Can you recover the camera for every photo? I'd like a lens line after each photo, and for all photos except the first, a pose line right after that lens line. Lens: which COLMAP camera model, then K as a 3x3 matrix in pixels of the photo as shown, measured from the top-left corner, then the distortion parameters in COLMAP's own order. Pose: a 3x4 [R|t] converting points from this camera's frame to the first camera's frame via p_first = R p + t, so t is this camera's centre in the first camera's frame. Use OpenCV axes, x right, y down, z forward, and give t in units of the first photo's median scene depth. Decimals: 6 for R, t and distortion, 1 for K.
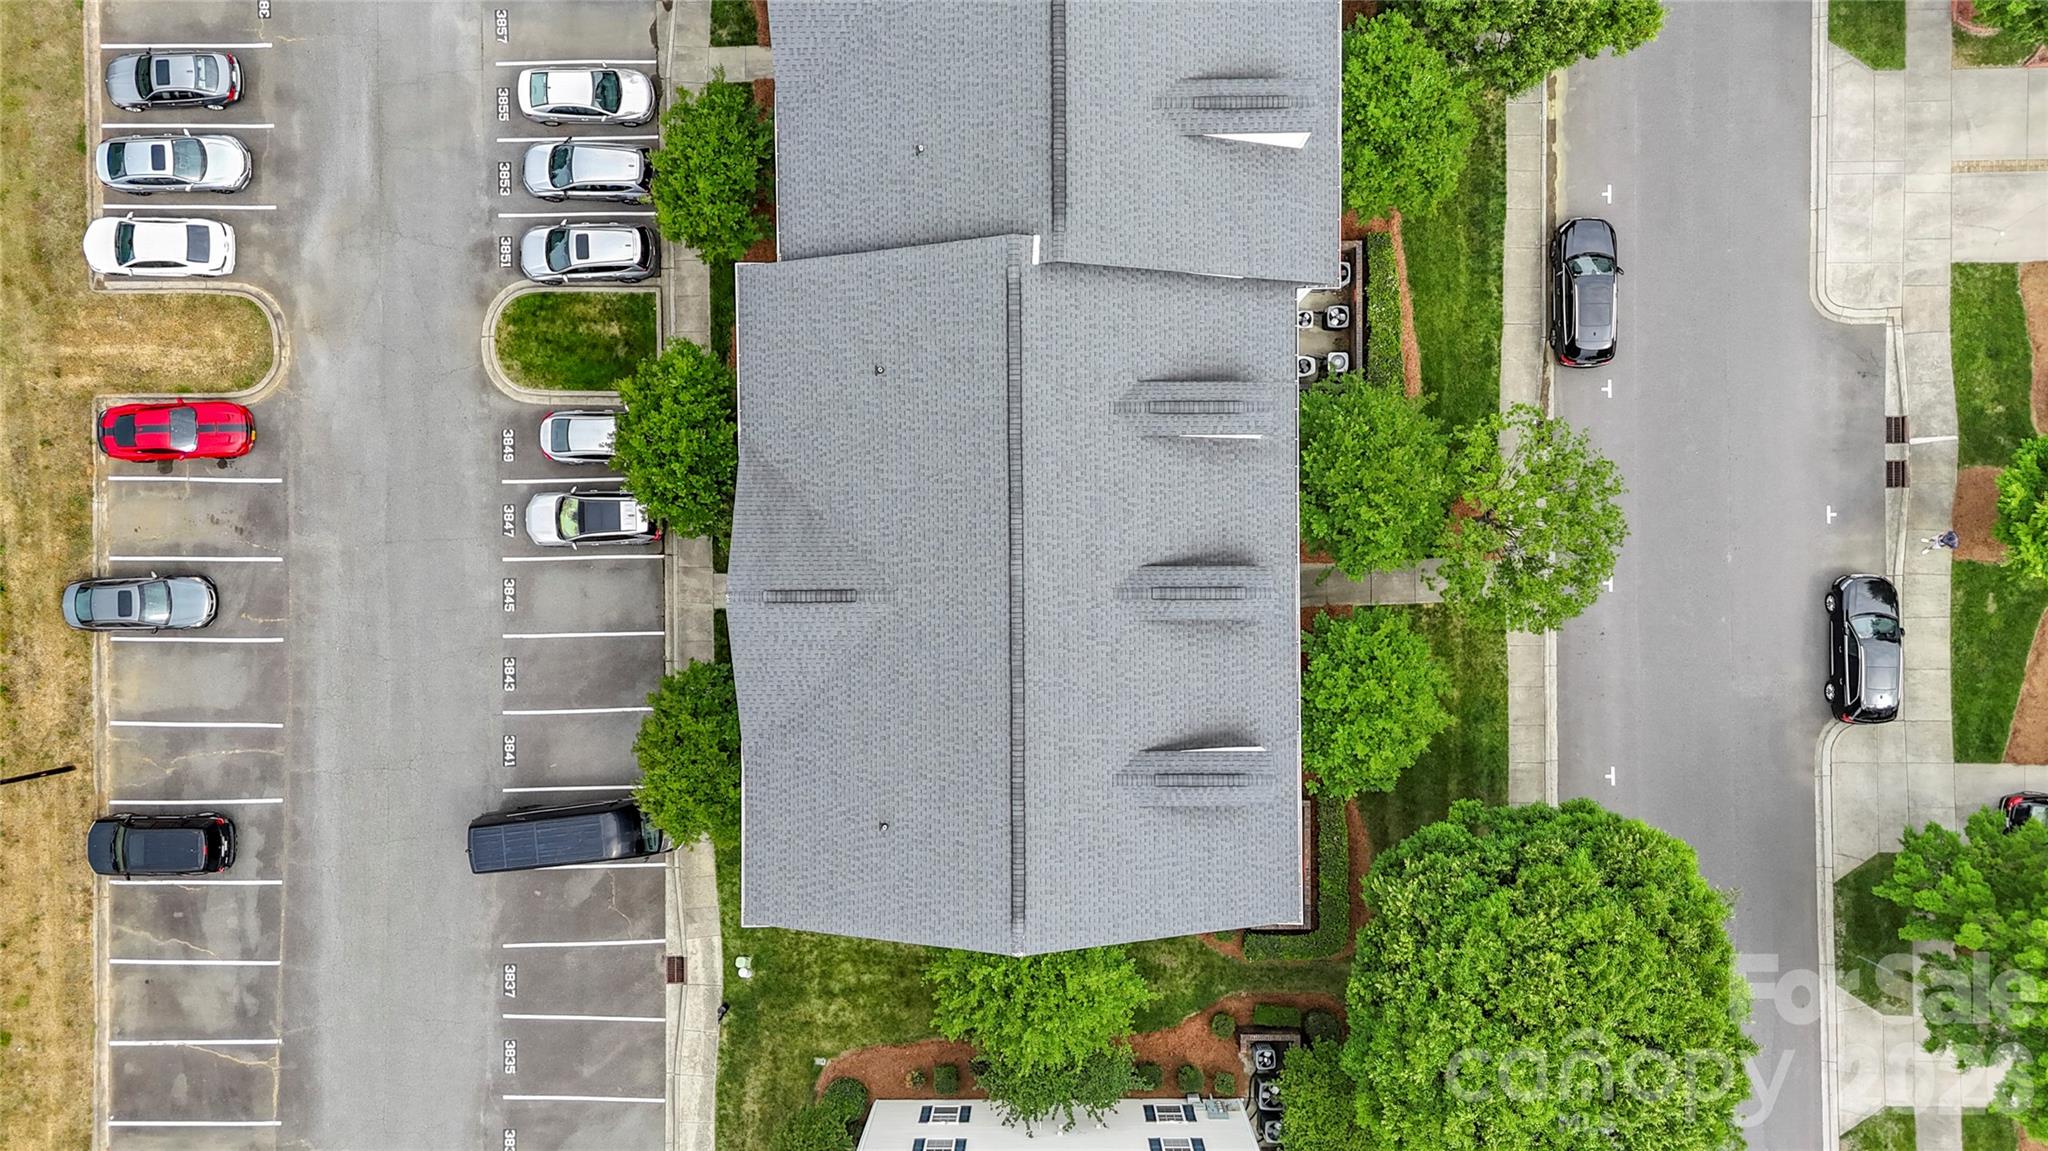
lens RADIAL K [[1506.7, 0, 1024.0], [0, 1506.7, 575.5], [0, 0, 1]] dist [0.069147, -0.061007]
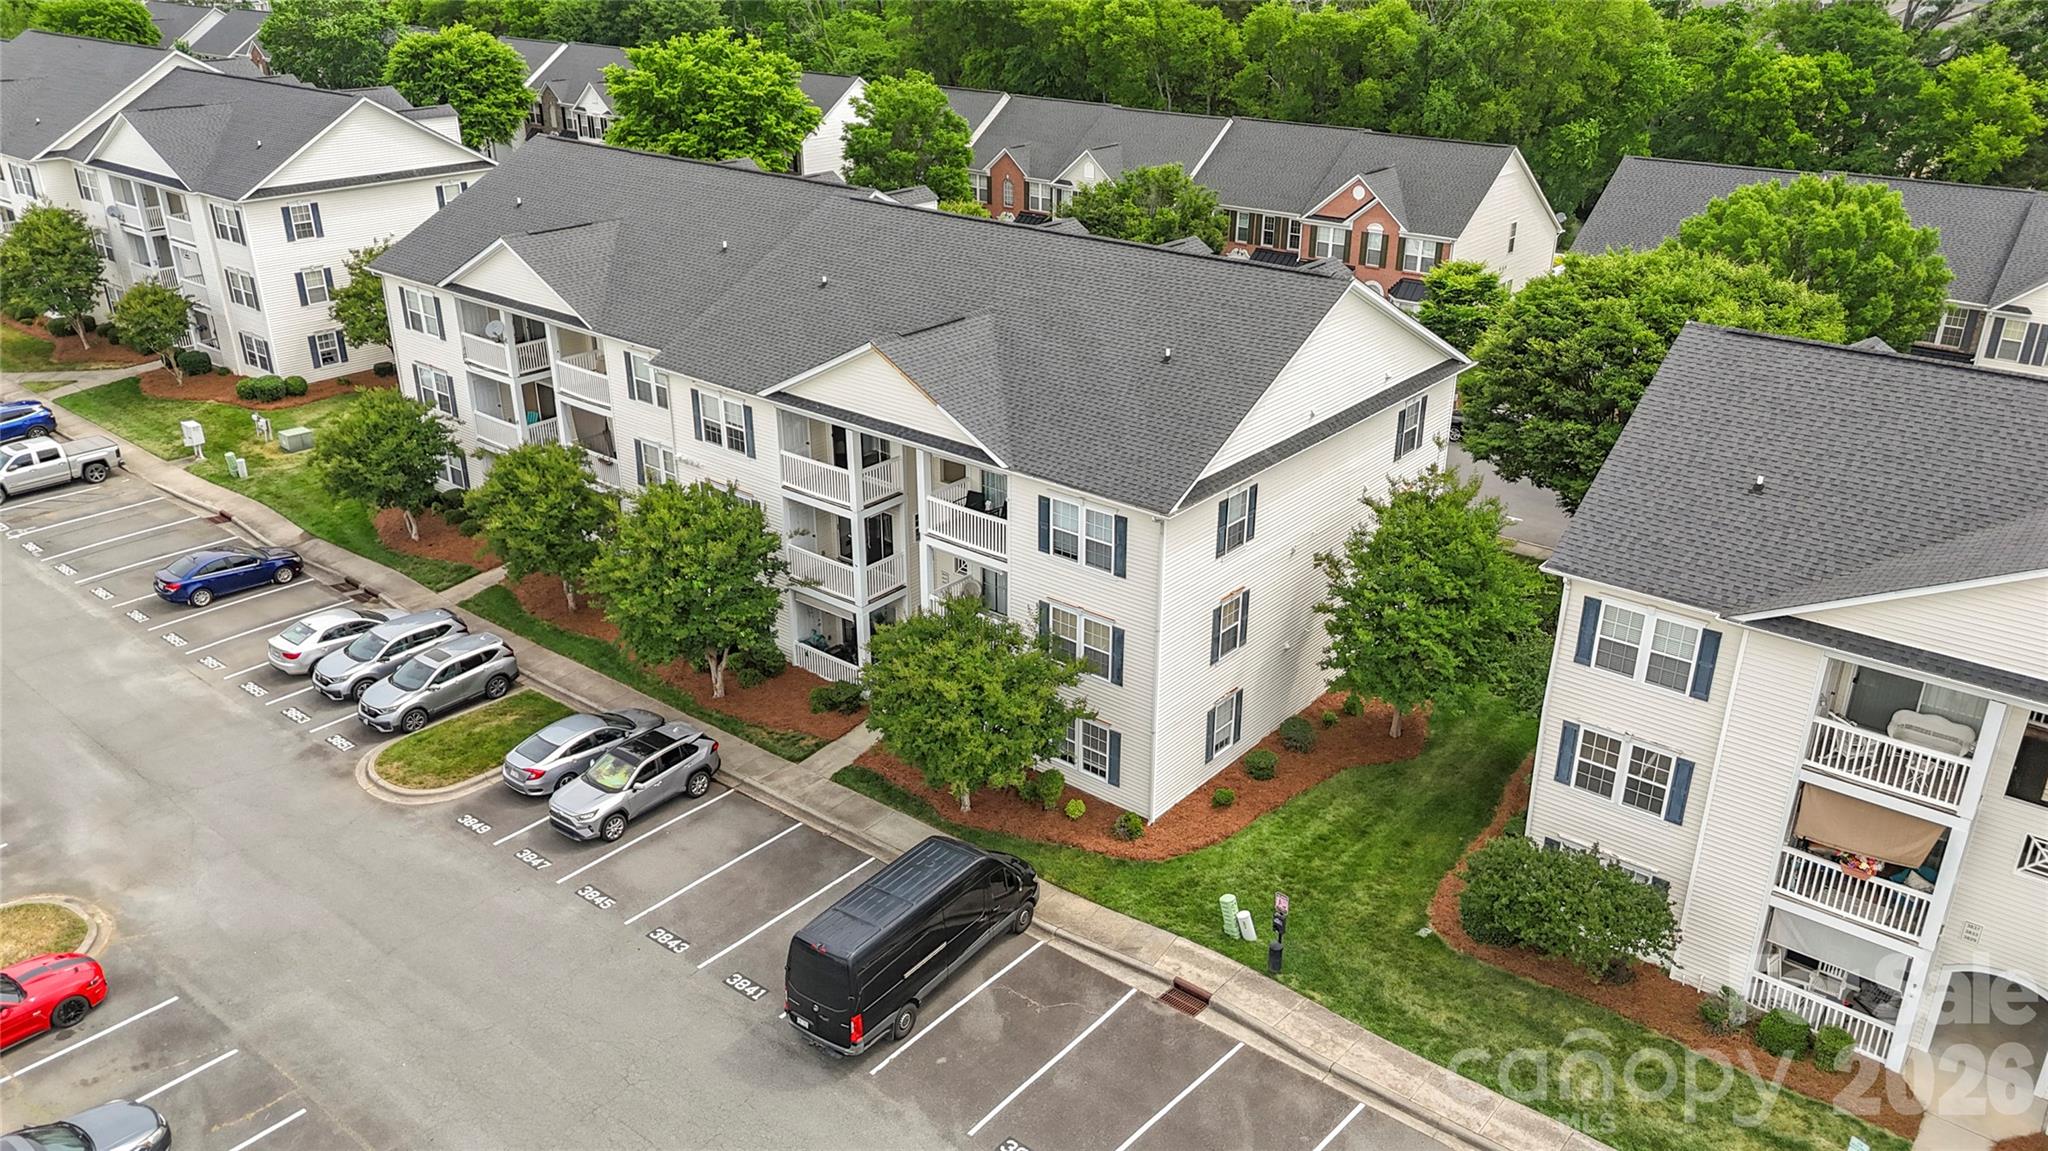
lens RADIAL K [[1506.7, 0, 1024.0], [0, 1506.7, 575.5], [0, 0, 1]] dist [0.069147, -0.061007]
pose [[0.645949, -0.298040, 0.702796, -0.656283], [0.763357, 0.259360, -0.591624, 0.532341], [-0.005949, 0.918643, 0.395044, 0.595044]]
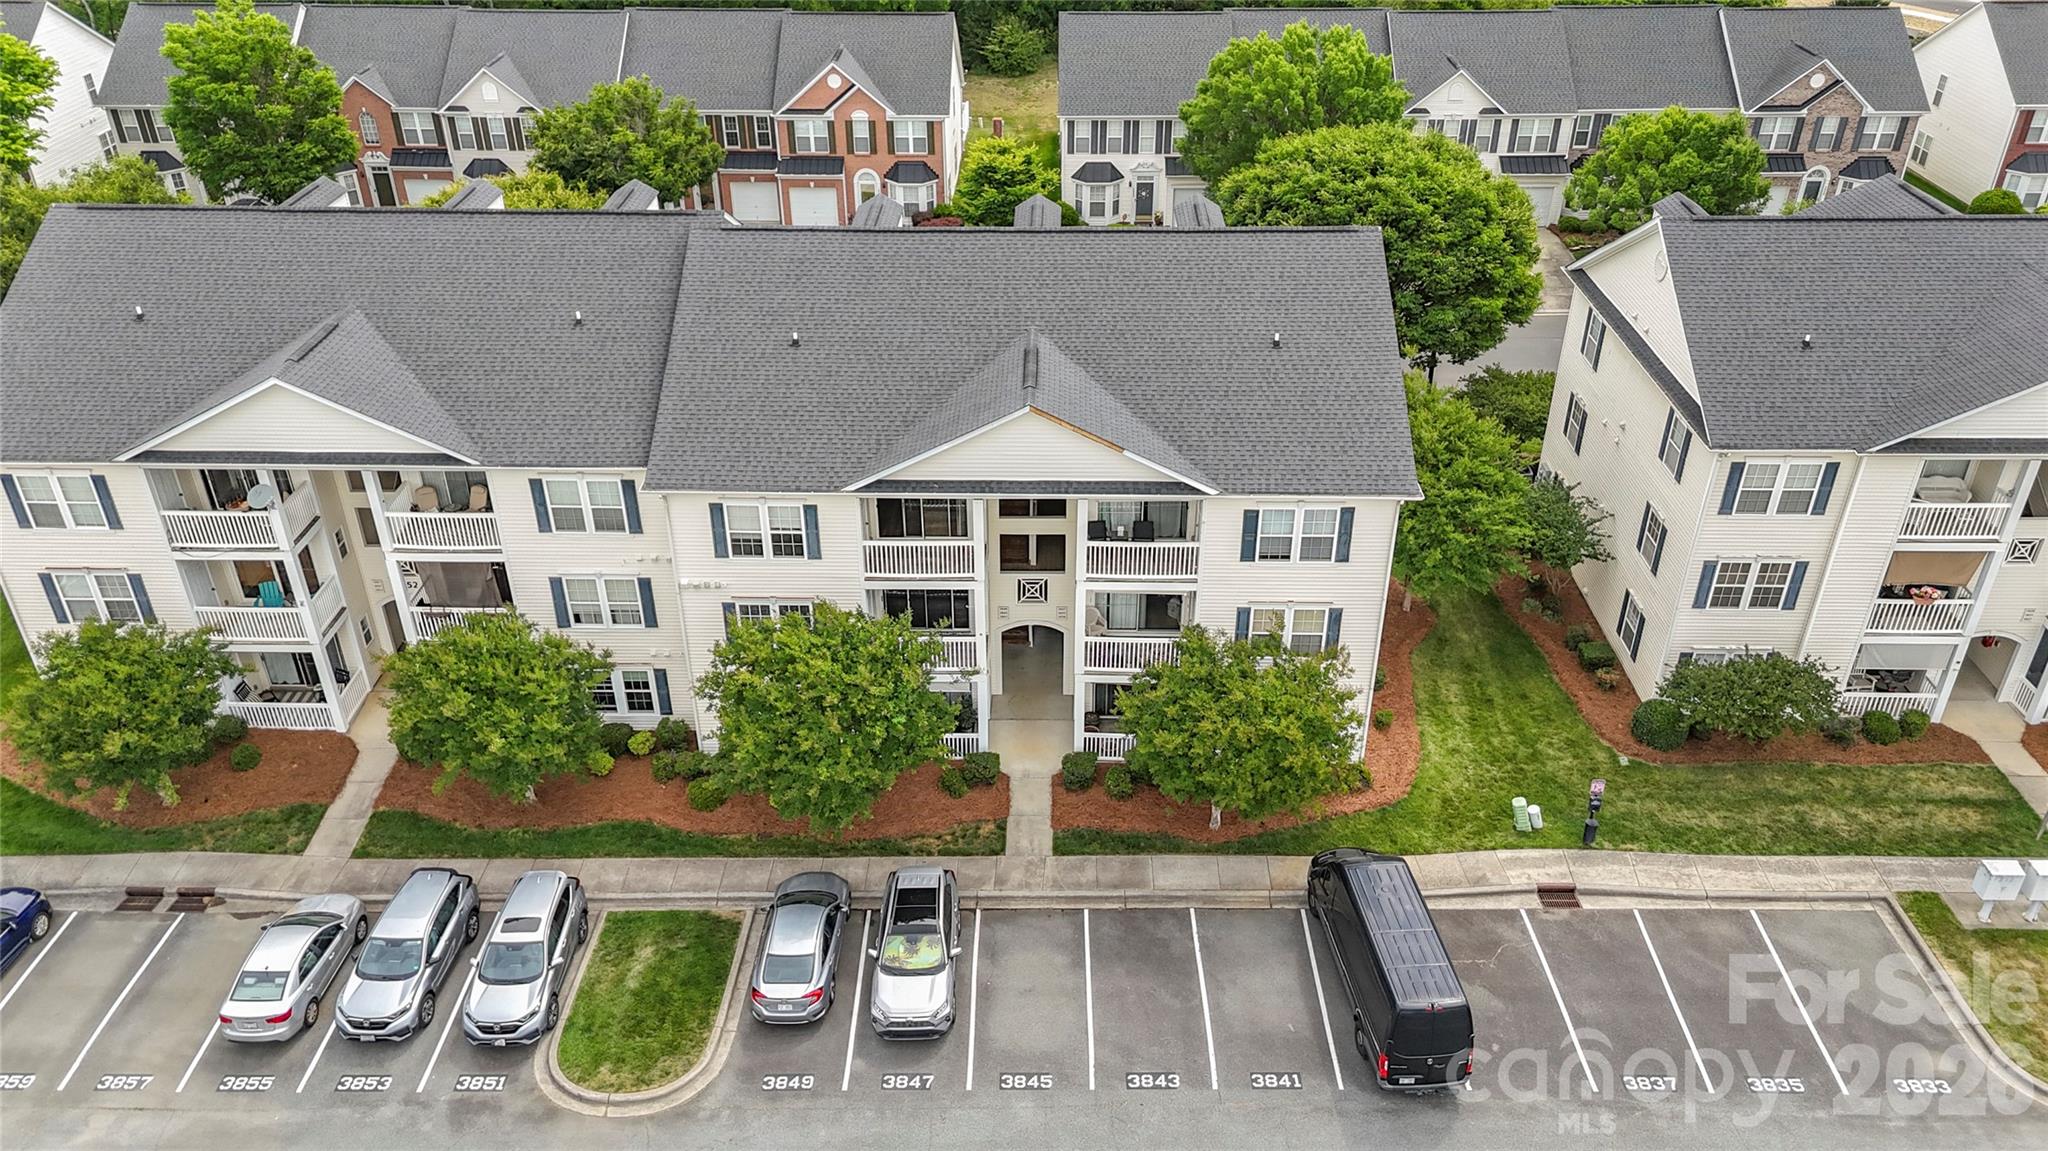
lens RADIAL K [[1506.7, 0, 1024.0], [0, 1506.7, 575.5], [0, 0, 1]] dist [0.069147, -0.061007]
pose [[0.030851, -0.509395, 0.859980, -0.773394], [0.999481, 0.007721, -0.031282, 0.030027], [0.009295, 0.860498, 0.509368, 0.503500]]
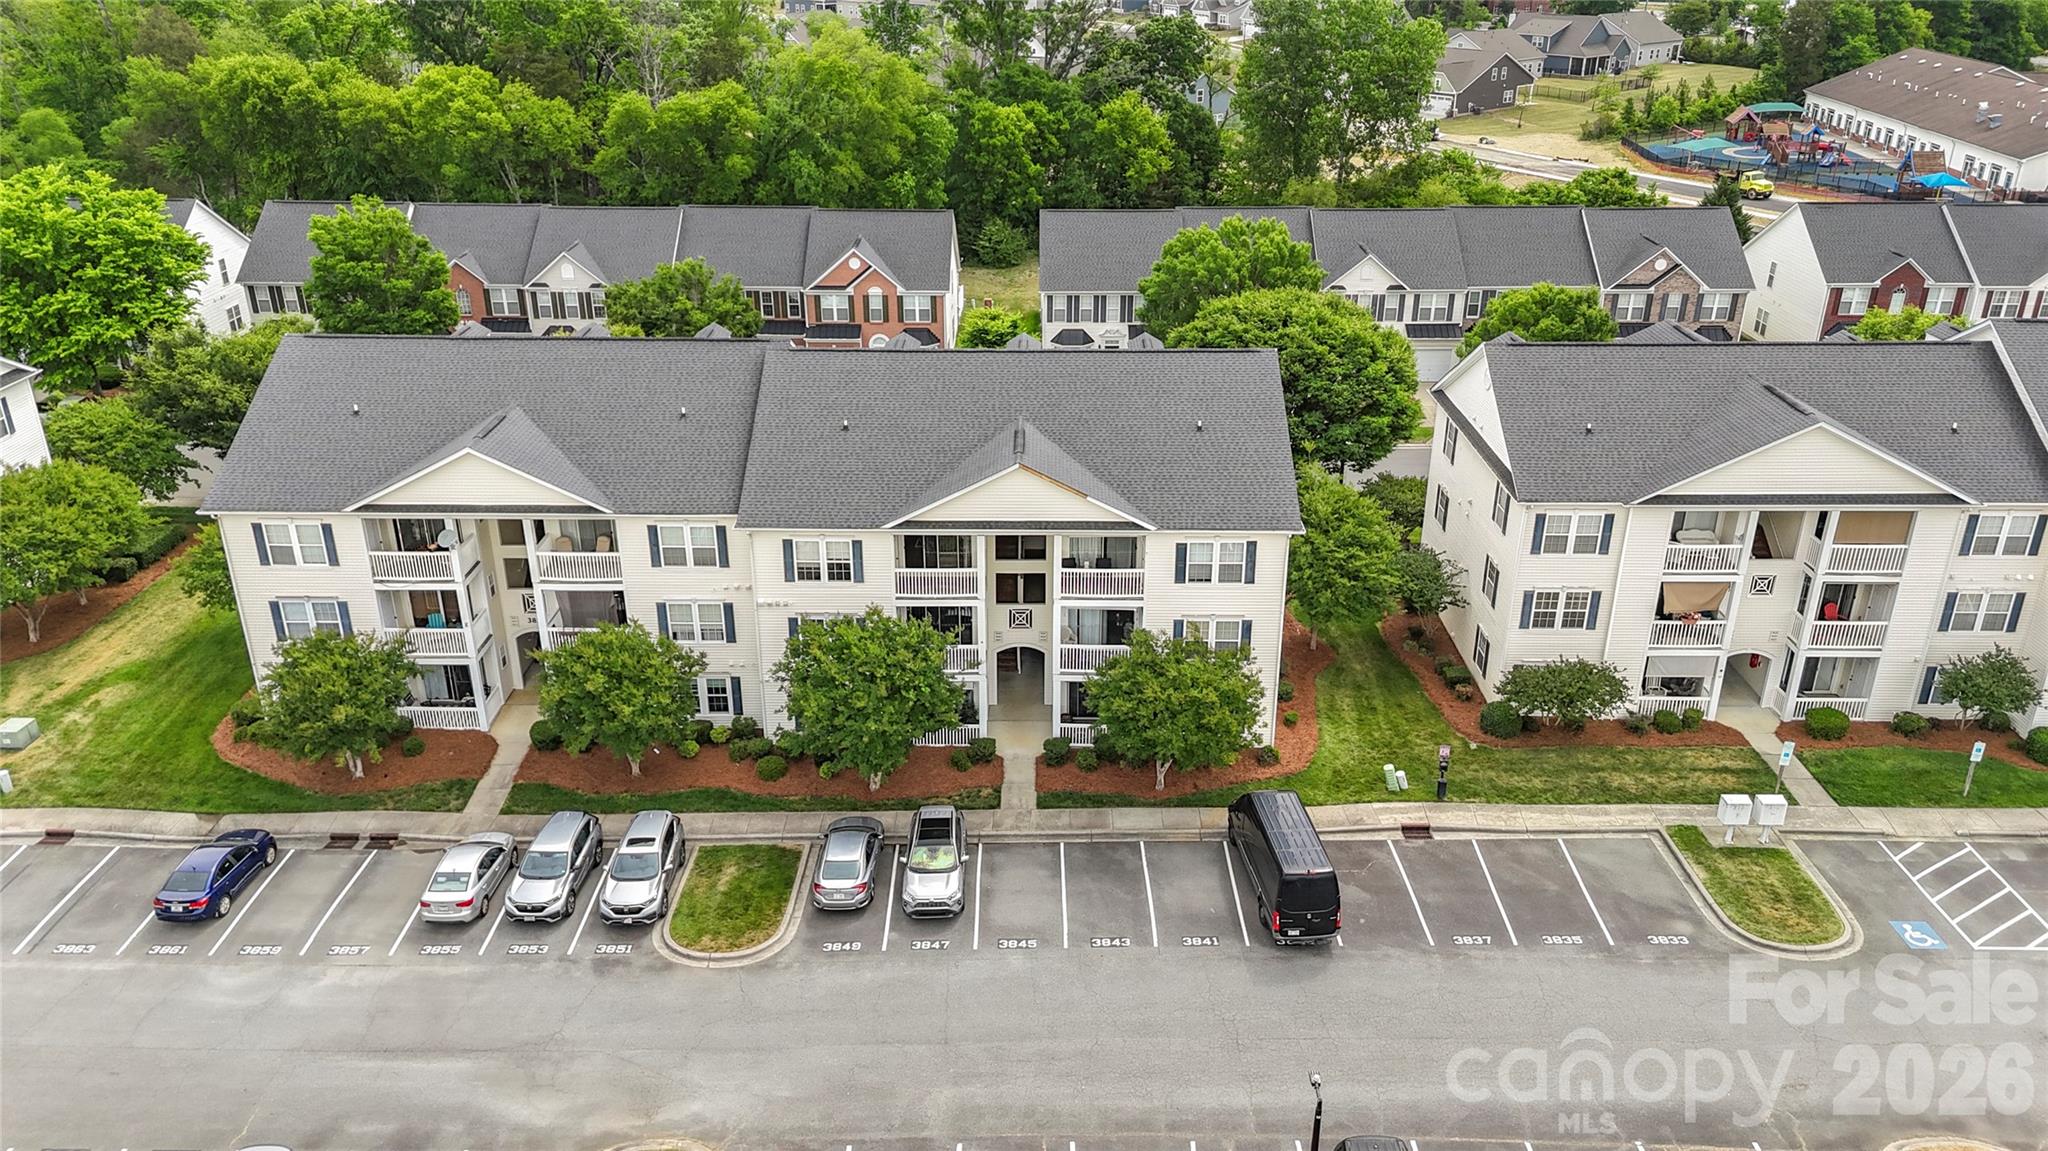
lens RADIAL K [[1505.8, 0, 1022.2], [0, 1505.8, 575.2], [0, 0, 1]] dist [0.095724, -0.120717]
pose [[0.021603, -0.394099, 0.918814, -1.041272], [0.999749, 0.003043, -0.022201, 0.033917], [0.005954, 0.919063, 0.394066, 0.476913]]
